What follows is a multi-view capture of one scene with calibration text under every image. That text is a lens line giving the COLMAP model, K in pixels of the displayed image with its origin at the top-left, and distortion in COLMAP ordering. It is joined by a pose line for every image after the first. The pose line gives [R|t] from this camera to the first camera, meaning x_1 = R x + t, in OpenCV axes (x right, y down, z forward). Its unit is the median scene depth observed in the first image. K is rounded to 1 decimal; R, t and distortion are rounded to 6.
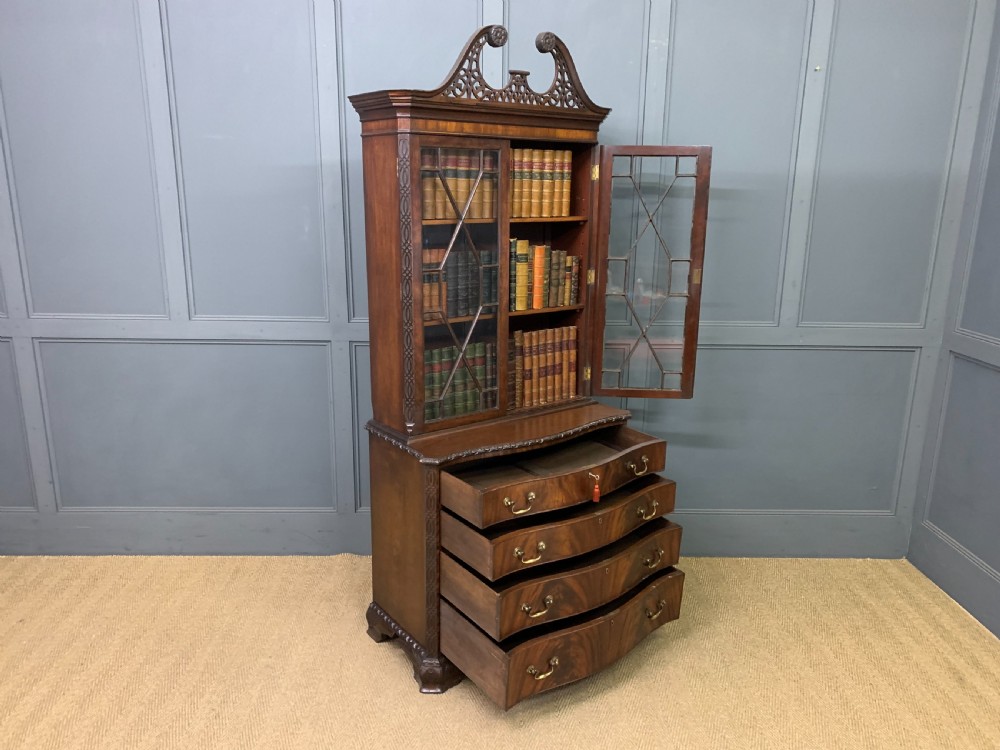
lens RADIAL K [[767.8, 0, 503.4], [0, 767.8, 375.3], [0, 0, 1]] dist [0.038420, -0.038323]
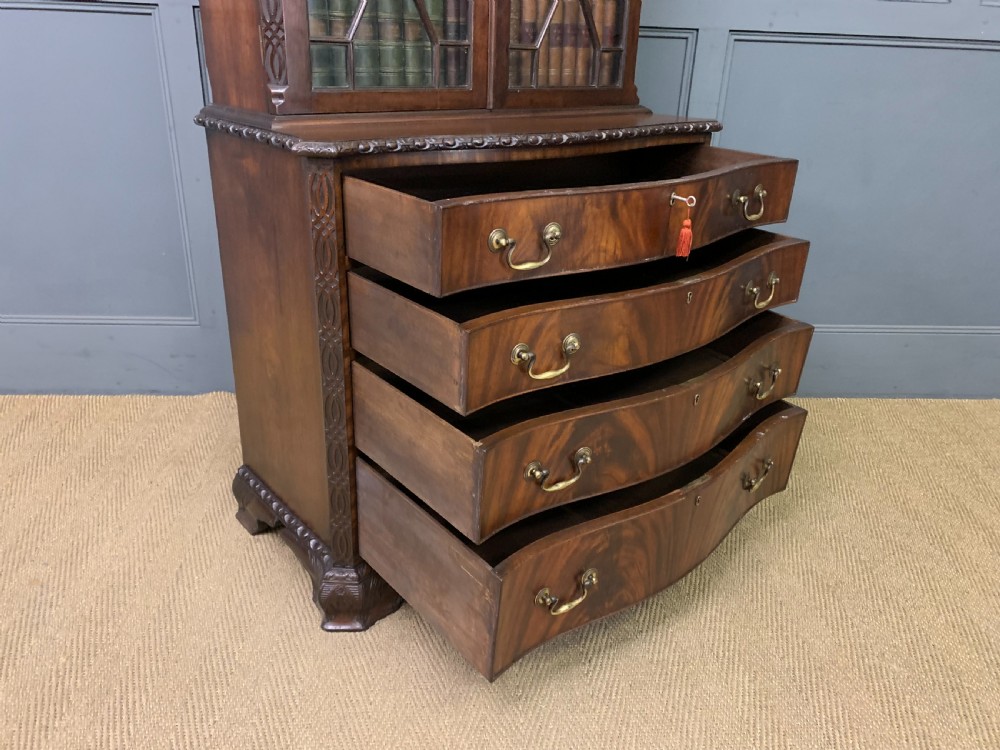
lens RADIAL K [[769.7, 0, 510.9], [0, 769.7, 393.1], [0, 0, 1]] dist [0.061253, -0.071631]
pose [[0.997871, 0.000789, 0.065212, -0.014499], [-0.013043, 0.982139, 0.187703, 0.154288], [-0.063899, -0.188153, 0.980059, 0.510886]]
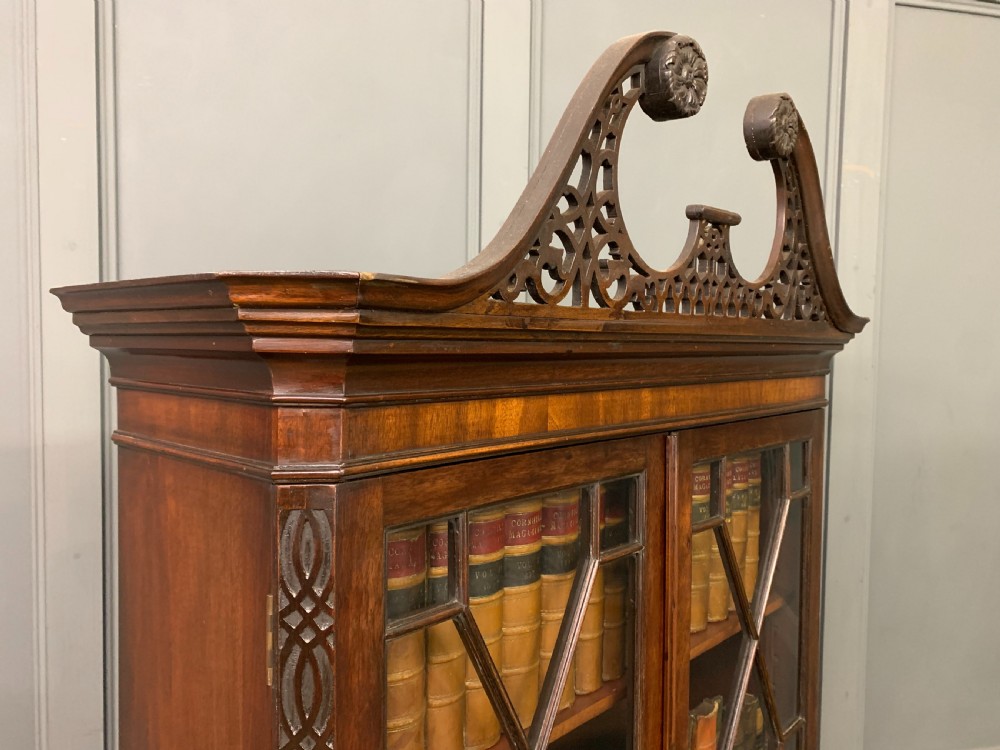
lens RADIAL K [[769.7, 0, 508.5], [0, 769.7, 373.3], [0, 0, 1]] dist [0.061253, -0.071631]
pose [[0.982962, -0.007175, 0.183670, -0.105449], [0.042775, 0.980733, -0.190612, -0.275941], [-0.178763, 0.195221, 0.964330, 0.728368]]
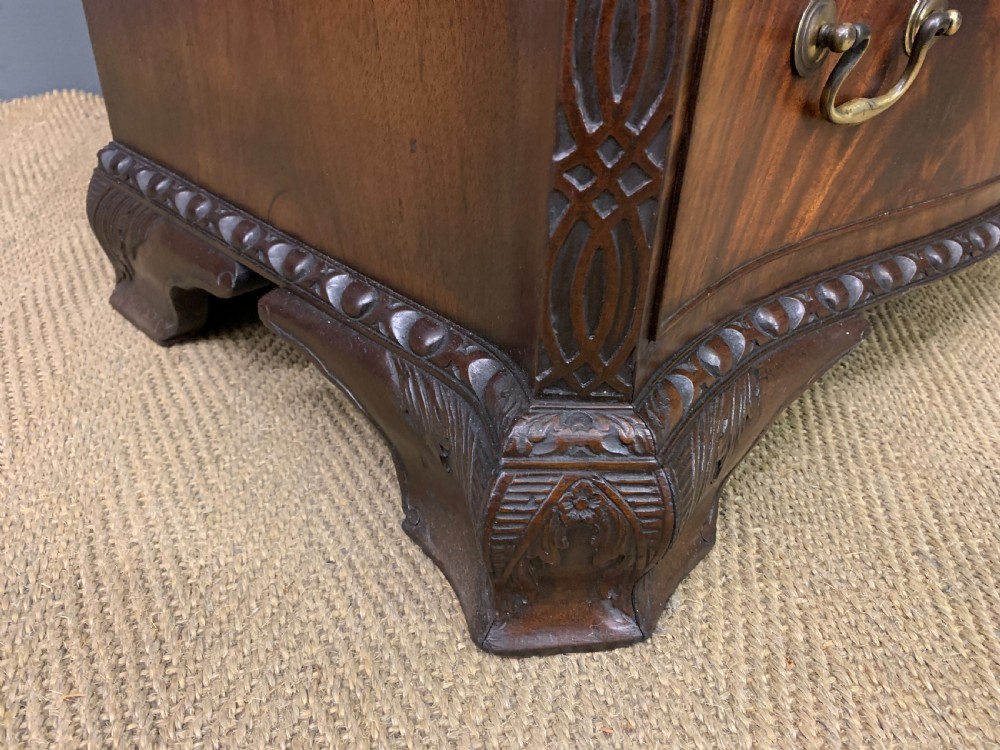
lens RADIAL K [[769.7, 0, 509.6], [0, 769.7, 374.0], [0, 0, 1]] dist [0.061253, -0.071631]
pose [[0.986150, -0.060274, 0.154517, -0.121929], [0.007534, 0.946948, 0.321299, 0.327508], [-0.165685, -0.315684, 0.934287, 0.900526]]
